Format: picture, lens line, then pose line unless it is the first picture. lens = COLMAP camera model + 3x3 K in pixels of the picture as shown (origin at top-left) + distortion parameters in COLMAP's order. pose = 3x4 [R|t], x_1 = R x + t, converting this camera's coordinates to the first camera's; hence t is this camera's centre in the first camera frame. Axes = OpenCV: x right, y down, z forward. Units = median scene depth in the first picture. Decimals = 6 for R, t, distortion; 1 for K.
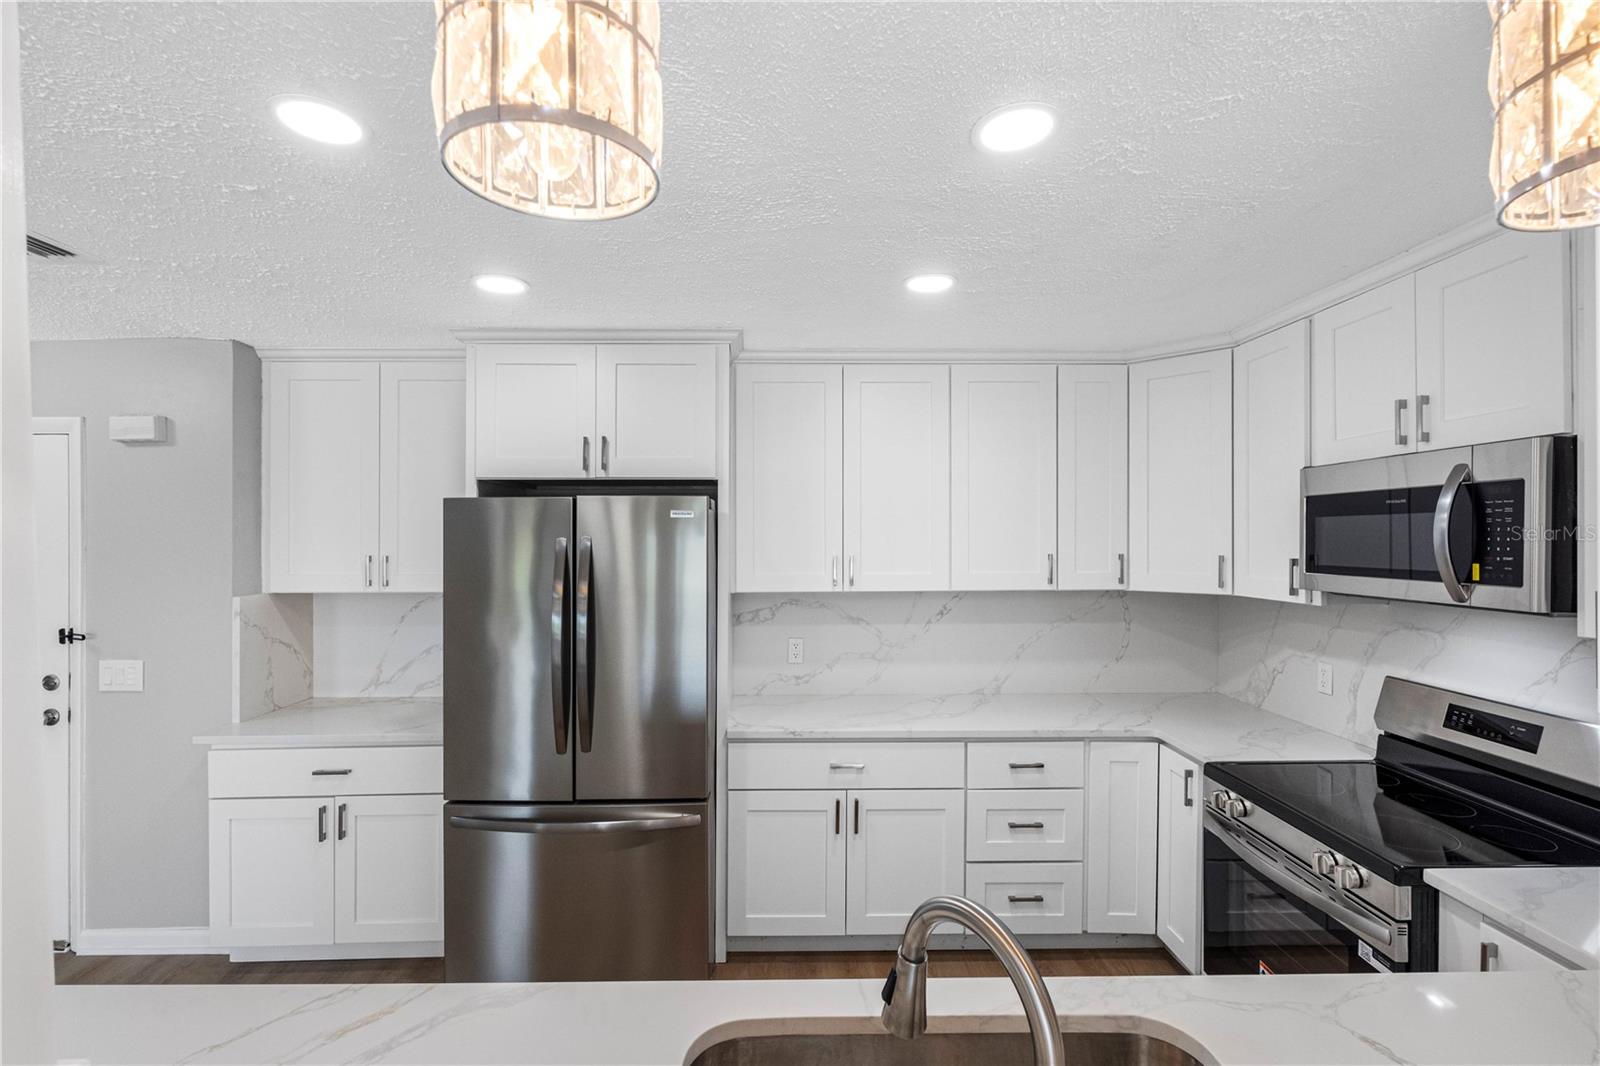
lens RADIAL K [[714.4, 0, 799.9], [0, 714.4, 545.4], [0, 0, 1]] dist [-0.001822, 0.000145]
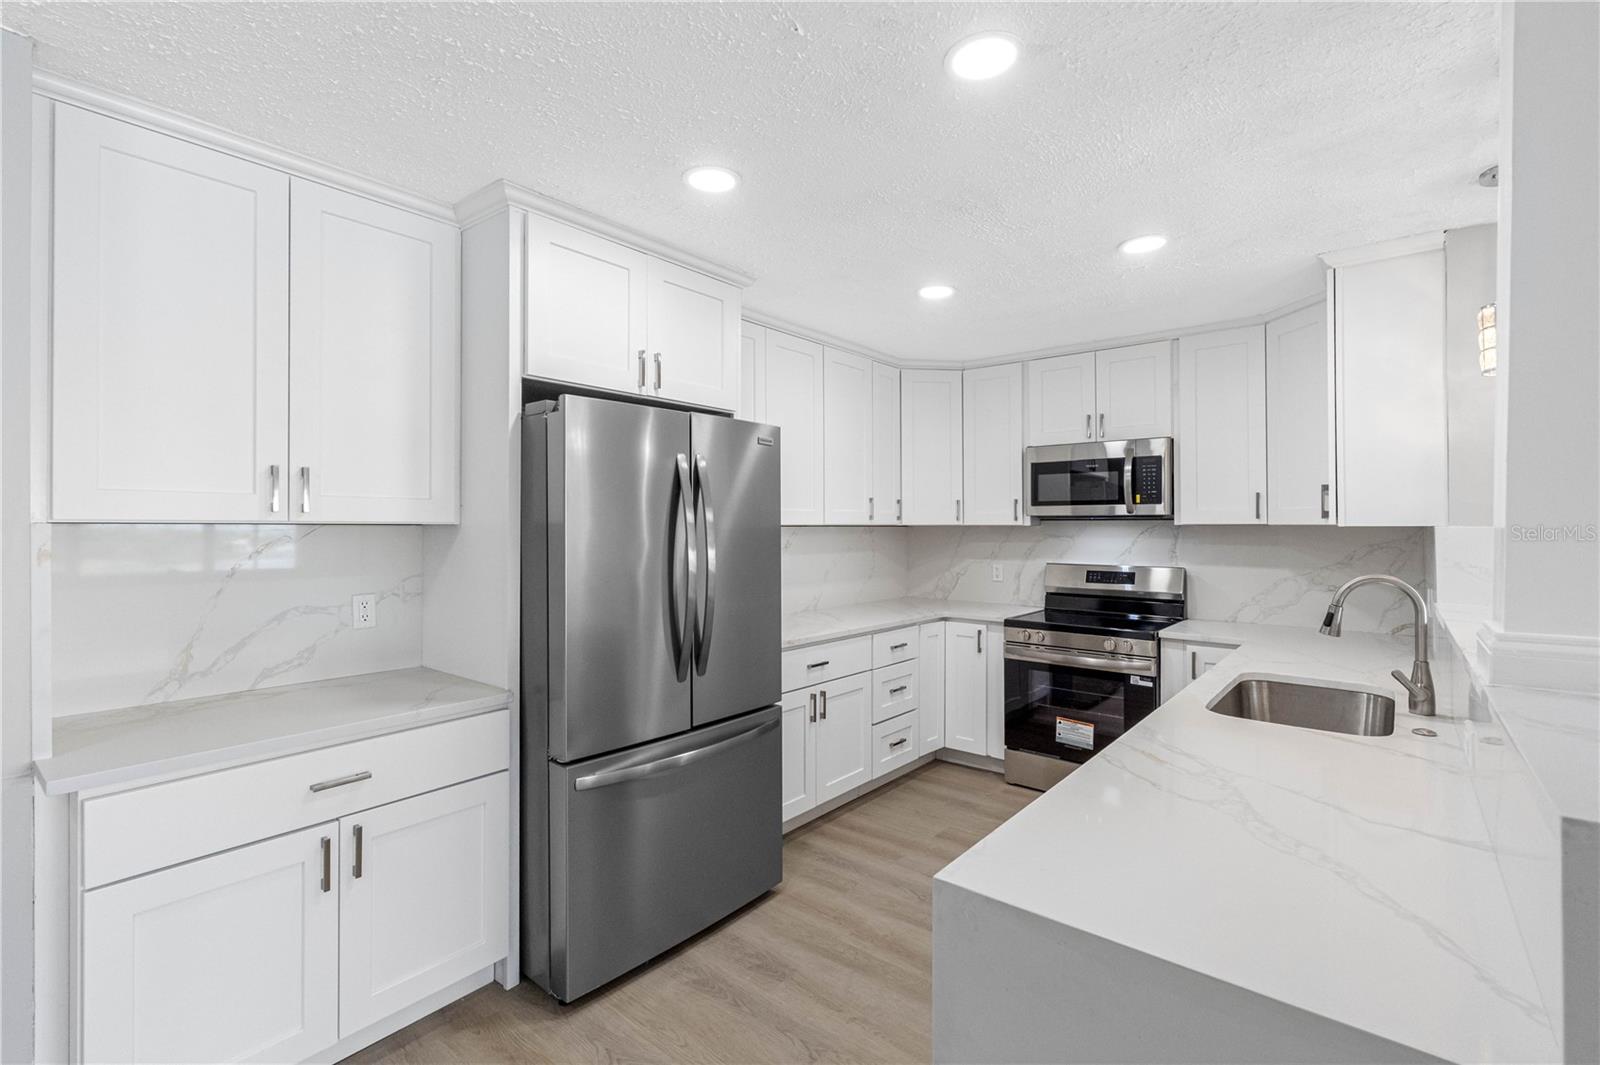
lens RADIAL K [[707.6, 0, 806.3], [0, 707.6, 526.8], [0, 0, 1]] dist [-0.002891, -0.000136]
pose [[0.655311, 0.001464, 0.755357, -0.845695], [0.004164, 0.999976, -0.005550, 0.083501], [-0.755347, 0.006782, 0.655290, 0.232067]]
